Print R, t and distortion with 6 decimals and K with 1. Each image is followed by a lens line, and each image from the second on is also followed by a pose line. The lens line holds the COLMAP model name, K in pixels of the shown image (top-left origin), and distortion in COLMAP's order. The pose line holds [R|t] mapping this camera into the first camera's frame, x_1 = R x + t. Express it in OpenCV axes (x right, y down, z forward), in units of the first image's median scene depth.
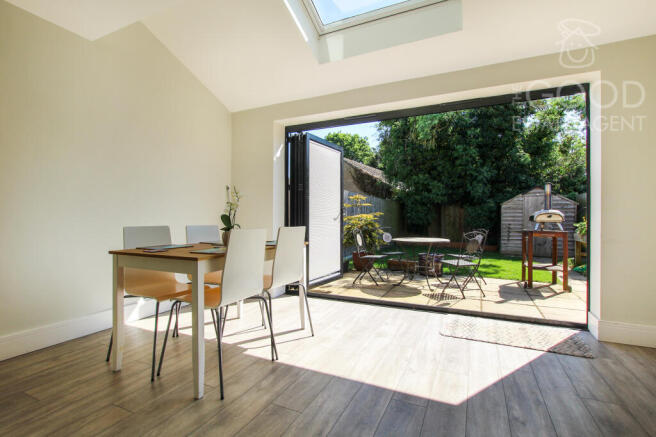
lens RADIAL K [[307.3, 0, 331.6], [0, 307.3, 219.9], [0, 0, 1]] dist [-0.023389, -0.000461]
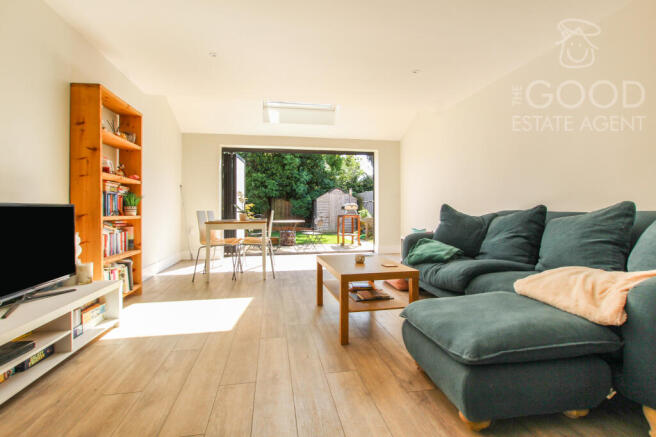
lens RADIAL K [[307.3, 0, 327.4], [0, 307.3, 213.9], [0, 0, 1]] dist [-0.023389, -0.000461]
pose [[0.808251, -0.010553, 0.588743, -0.268074], [0.003966, 0.999914, 0.012478, 0.003948], [-0.588824, -0.007750, 0.808224, -0.231559]]
